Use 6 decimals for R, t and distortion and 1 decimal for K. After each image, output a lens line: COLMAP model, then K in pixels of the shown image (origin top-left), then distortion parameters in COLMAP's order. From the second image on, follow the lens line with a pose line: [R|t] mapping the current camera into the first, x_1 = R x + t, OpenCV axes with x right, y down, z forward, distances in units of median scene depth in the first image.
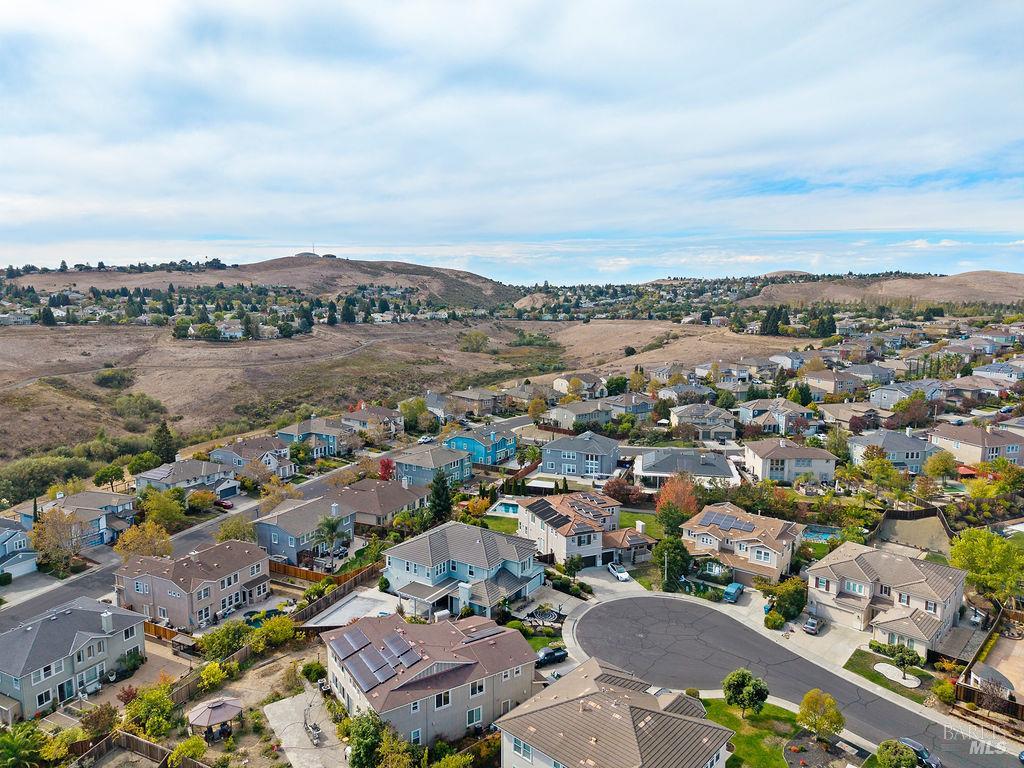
lens RADIAL K [[692.5, 0, 512.0], [0, 692.5, 384.0], [0, 0, 1]] dist [0.007883, -0.004325]
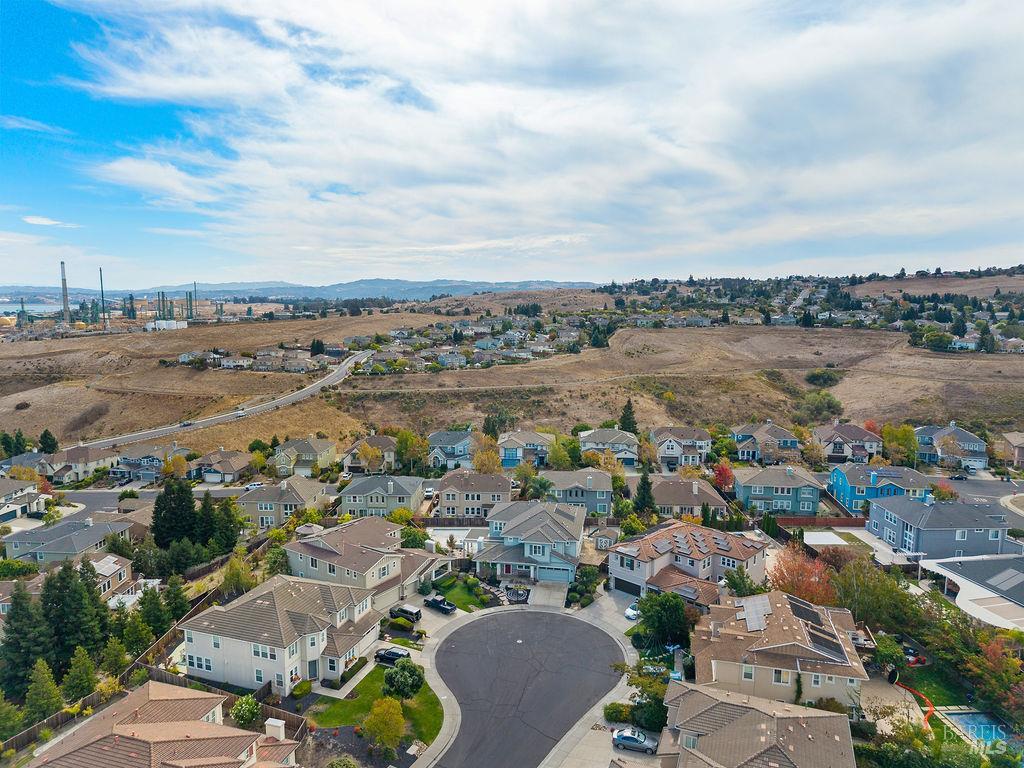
lens RADIAL K [[692.5, 0, 512.0], [0, 692.5, 384.0], [0, 0, 1]] dist [0.007883, -0.004325]
pose [[0.388211, 0.118875, -0.913871, 0.201336], [-0.126640, 0.989119, 0.074866, -0.014800], [0.912828, 0.086669, 0.399042, 0.106983]]
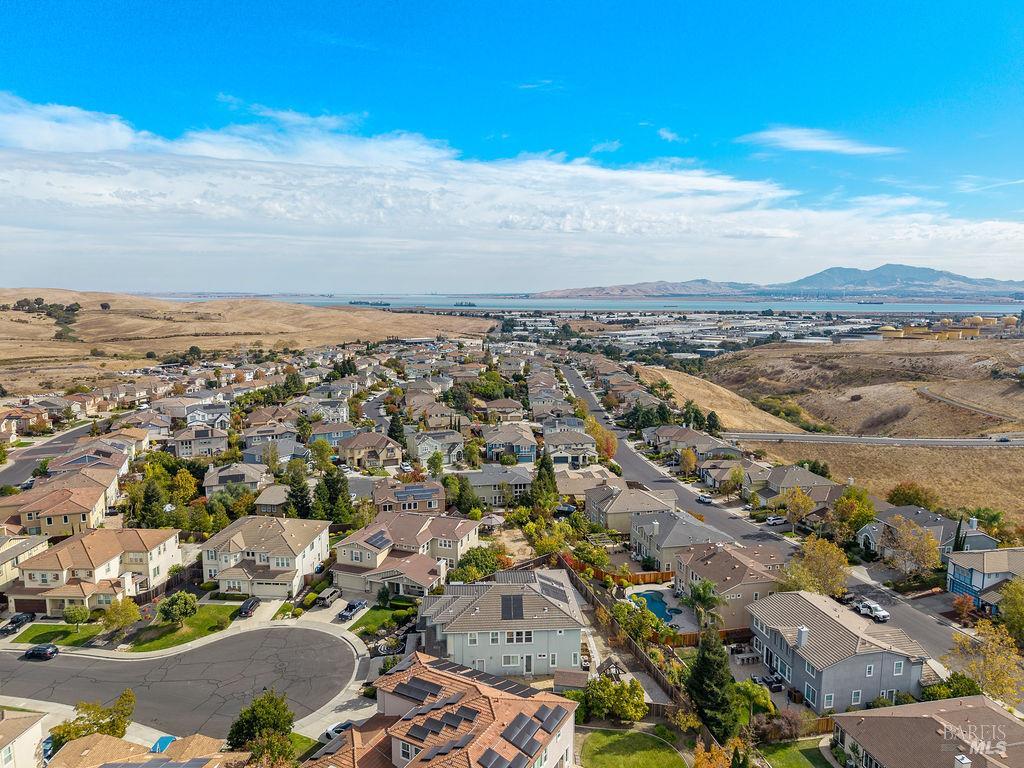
lens RADIAL K [[692.5, 0, 512.0], [0, 692.5, 384.0], [0, 0, 1]] dist [0.007883, -0.004325]
pose [[-0.795761, 0.075653, -0.600868, 0.091163], [-0.092492, 0.965346, 0.244035, -0.050674], [0.598507, 0.249769, -0.761187, 0.346287]]
